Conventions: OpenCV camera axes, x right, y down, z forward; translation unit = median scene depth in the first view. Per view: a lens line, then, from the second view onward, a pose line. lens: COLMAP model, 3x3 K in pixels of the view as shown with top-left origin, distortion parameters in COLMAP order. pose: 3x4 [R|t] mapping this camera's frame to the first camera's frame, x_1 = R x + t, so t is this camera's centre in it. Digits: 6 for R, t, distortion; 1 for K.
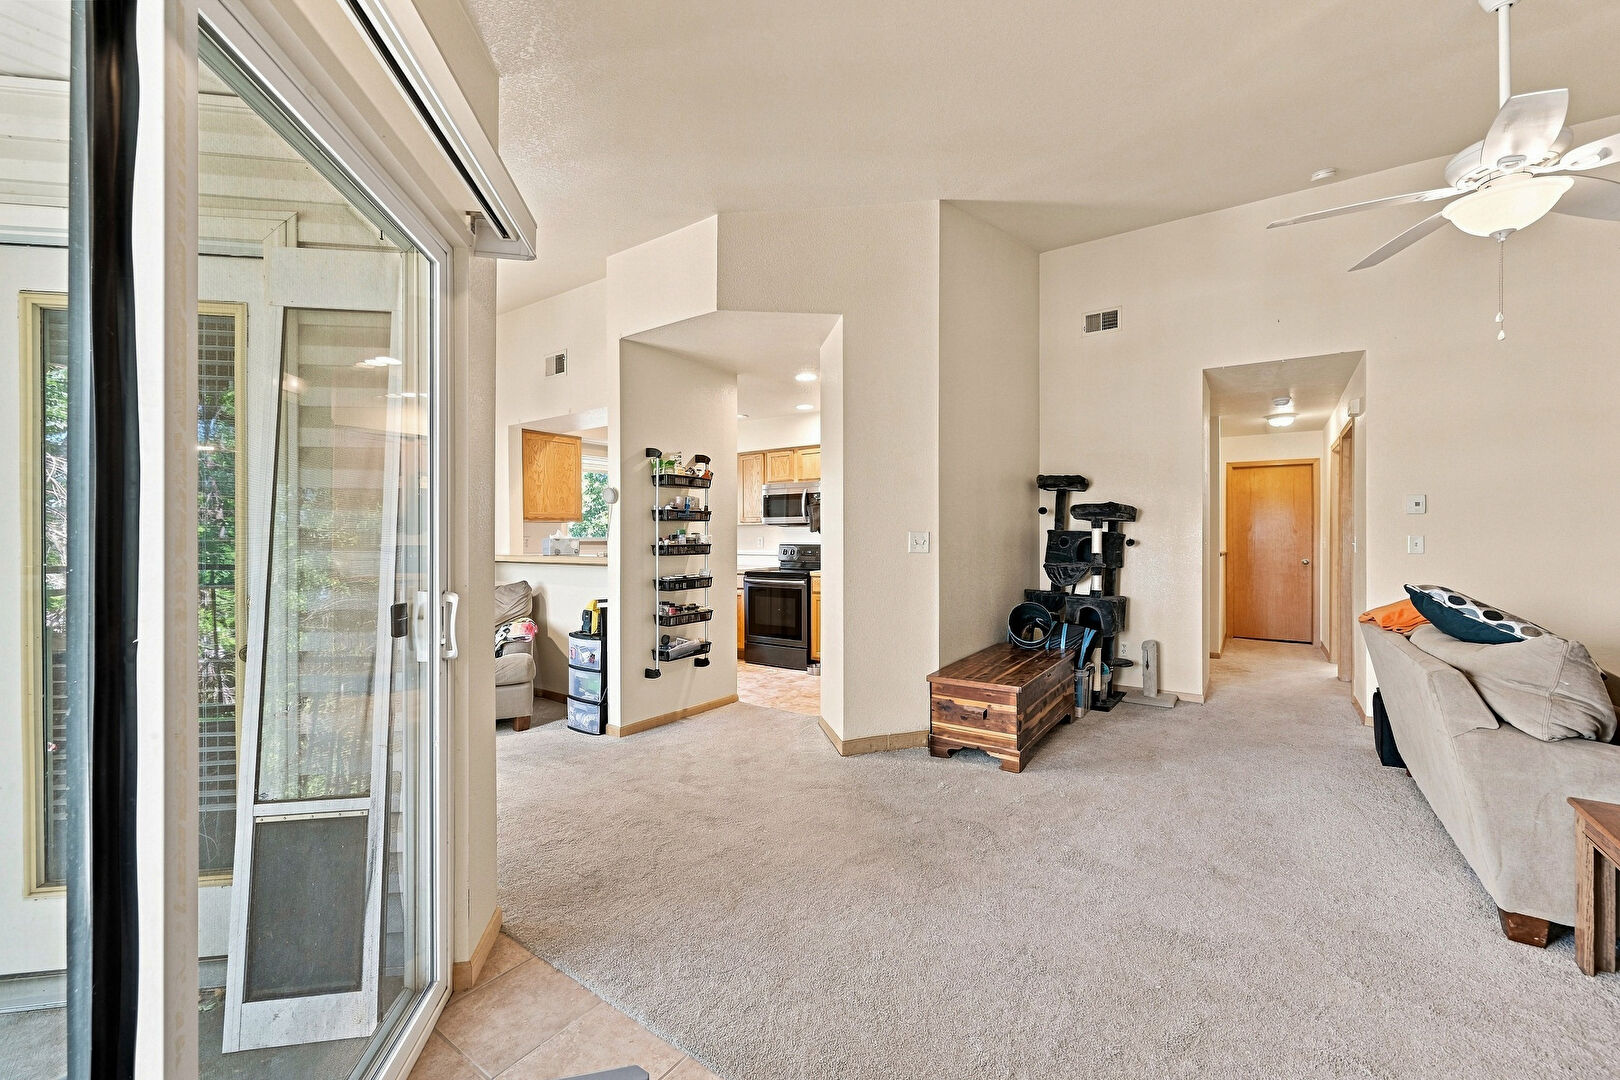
lens RADIAL K [[647.4, 0, 810.0], [0, 647.4, 540.0], [0, 0, 1]] dist [-0.001118, -0.000293]
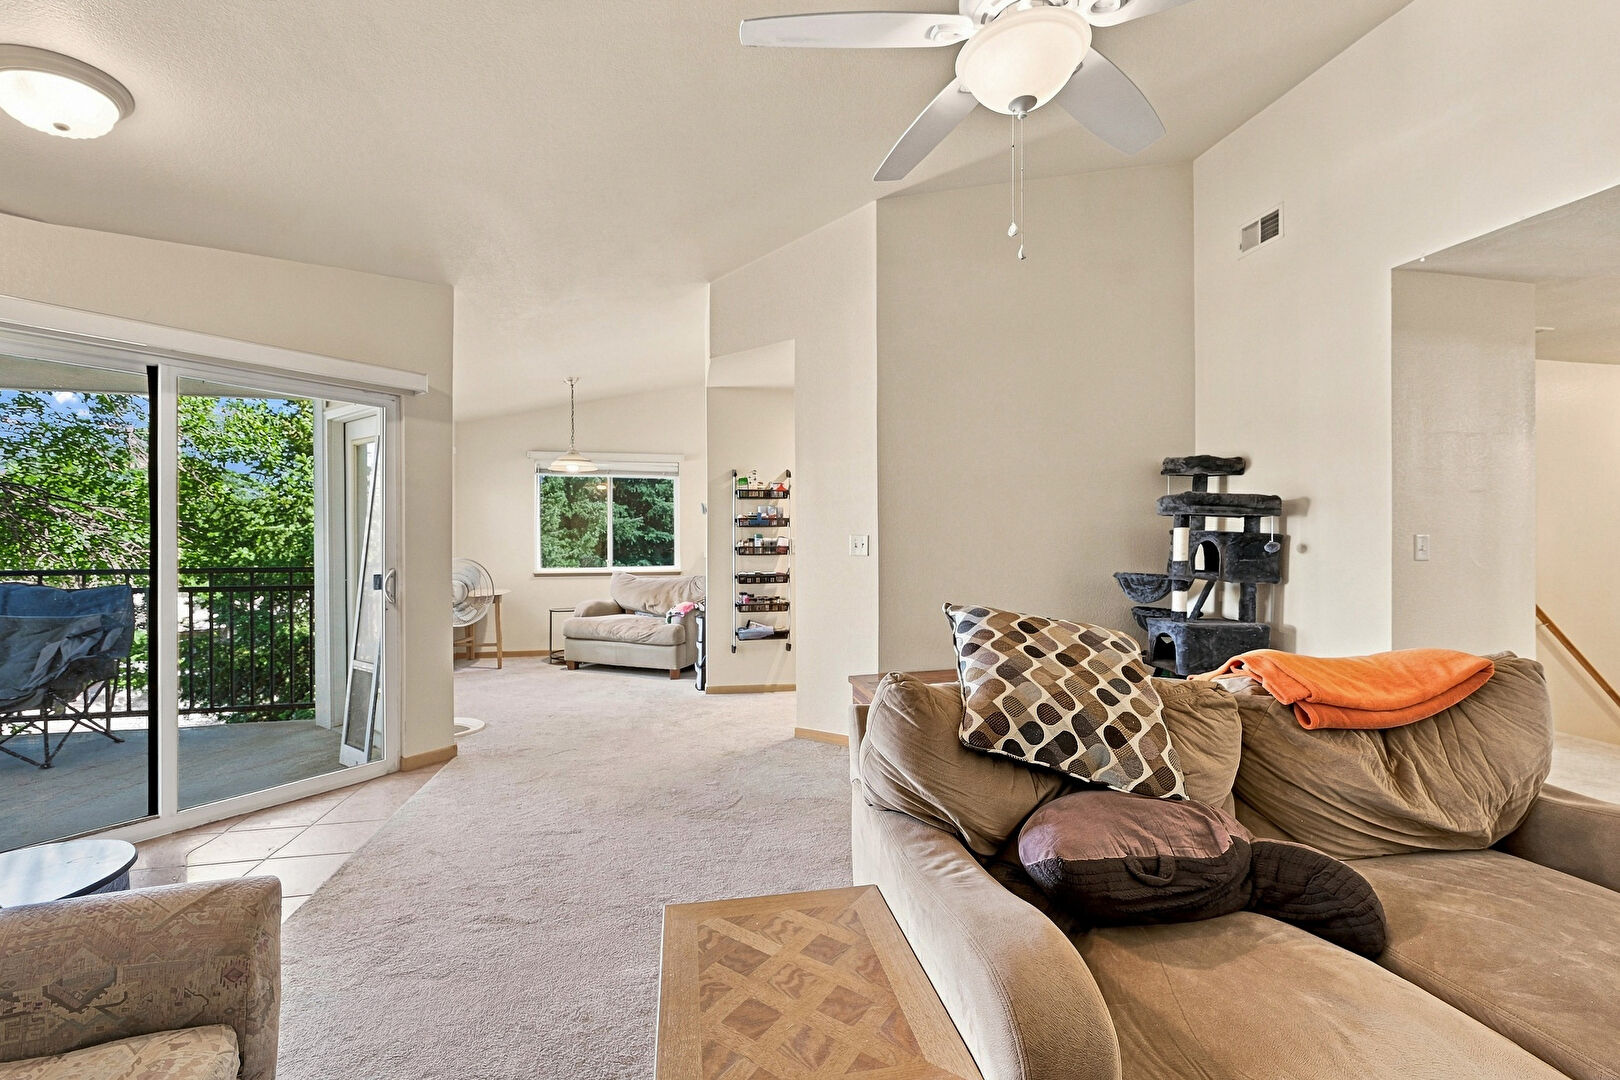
lens RADIAL K [[647.4, 0, 810.0], [0, 647.4, 540.0], [0, 0, 1]] dist [-0.001118, -0.000293]
pose [[0.721188, -0.000717, -0.692739, 0.701236], [-0.000771, 0.999998, -0.001839, -0.002644], [0.692739, 0.001860, 0.721186, 0.188765]]
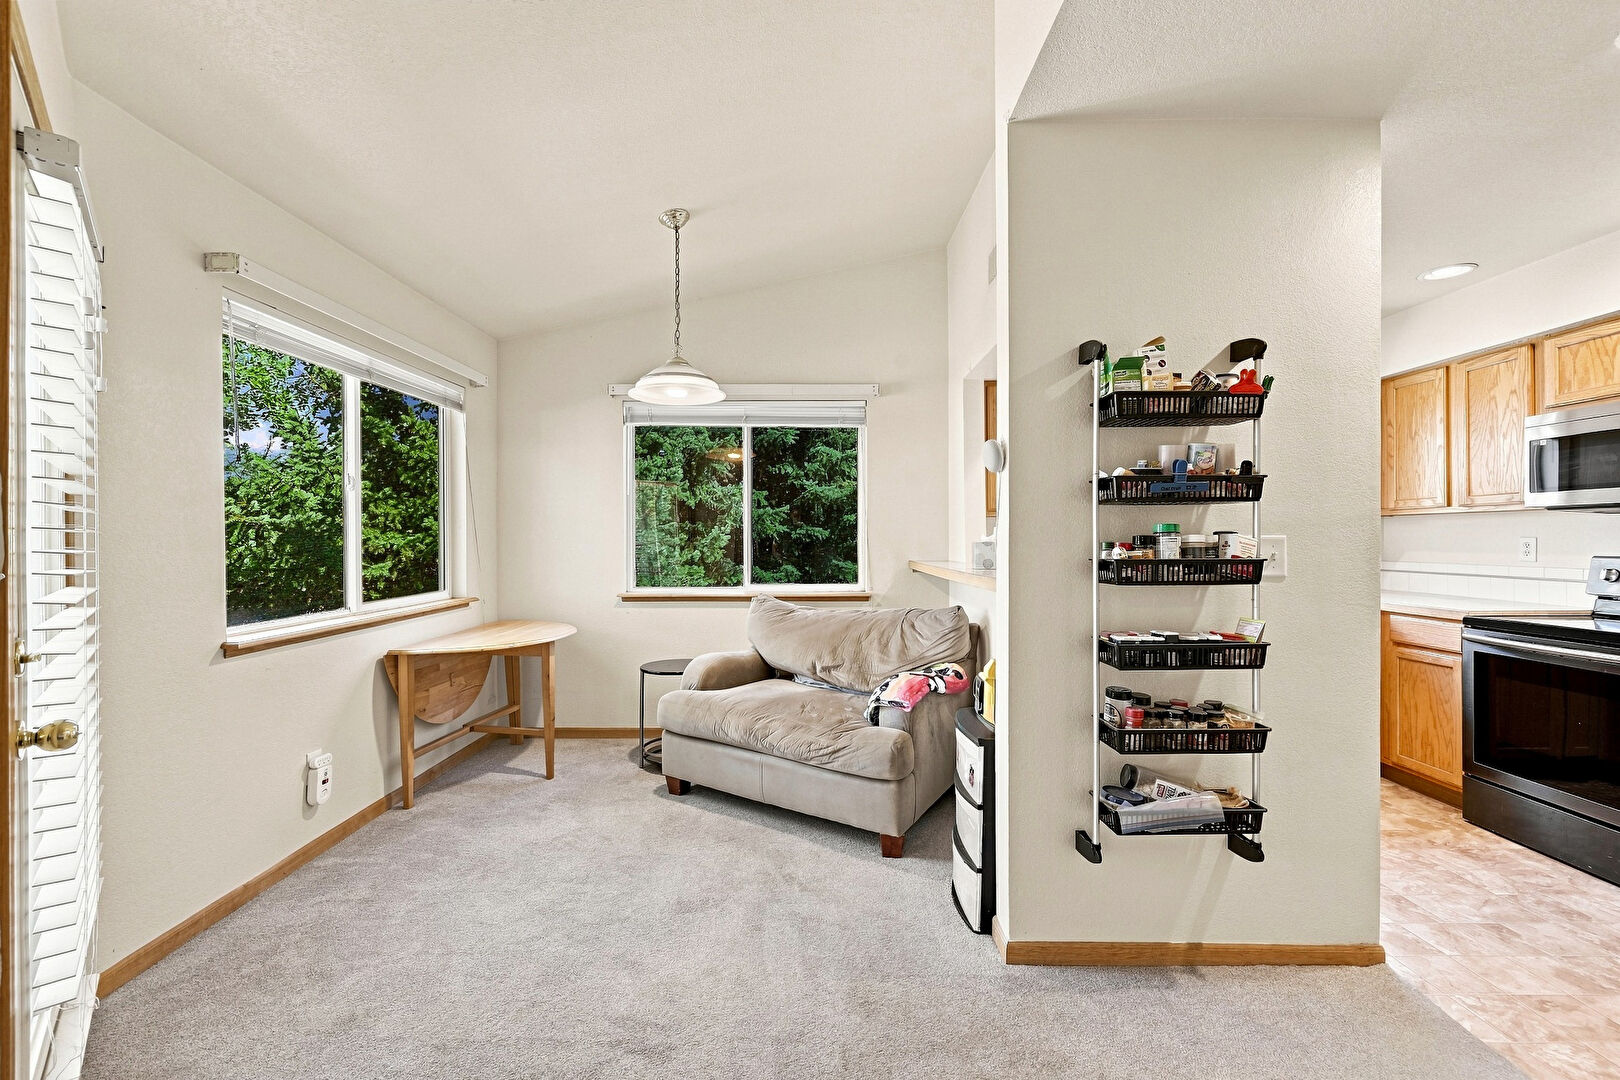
lens RADIAL K [[647.4, 0, 810.0], [0, 647.4, 540.0], [0, 0, 1]] dist [-0.001118, -0.000293]
pose [[0.571091, 0.003213, -0.820880, 0.011356], [-0.002526, 0.999994, 0.002157, -0.005351], [0.820883, 0.000842, 0.571096, 0.564336]]
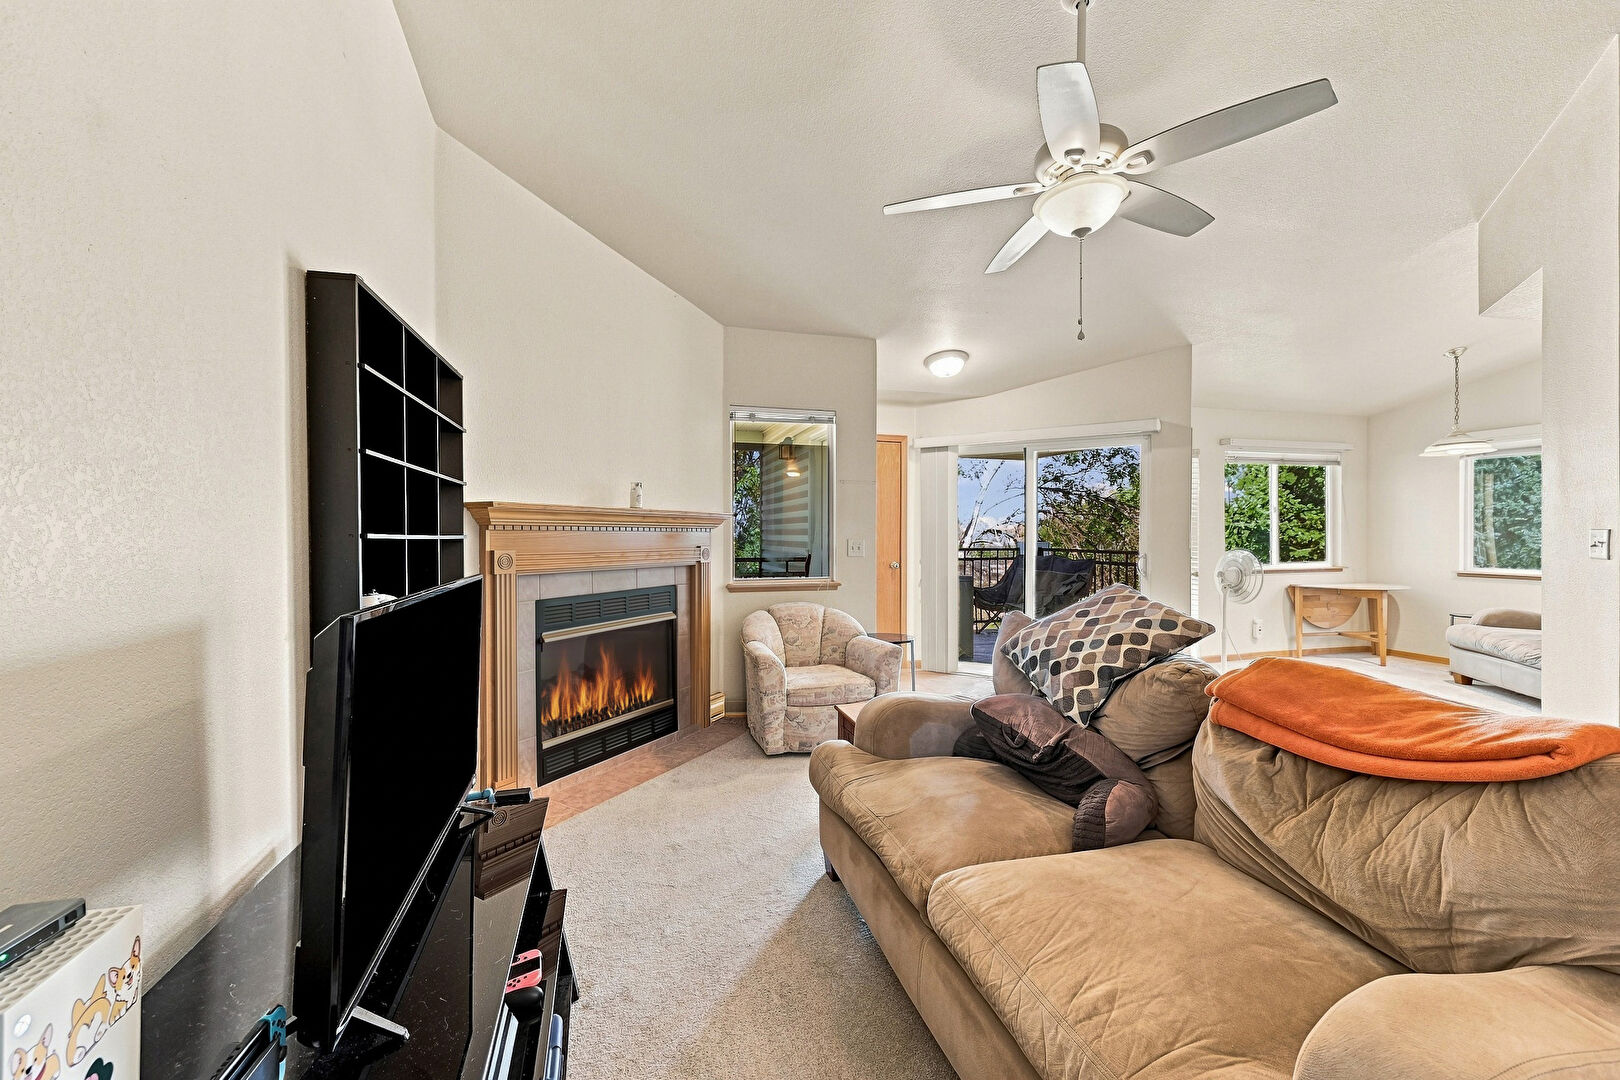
lens RADIAL K [[638.7, 0, 803.4], [0, 638.7, 535.6], [0, 0, 1]] dist [0.000486, 0.000067]
pose [[-0.646145, 0.002174, -0.763212, 1.066672], [-0.003365, 0.999978, 0.005698, -0.005847], [0.763207, 0.006249, -0.646124, 0.683629]]
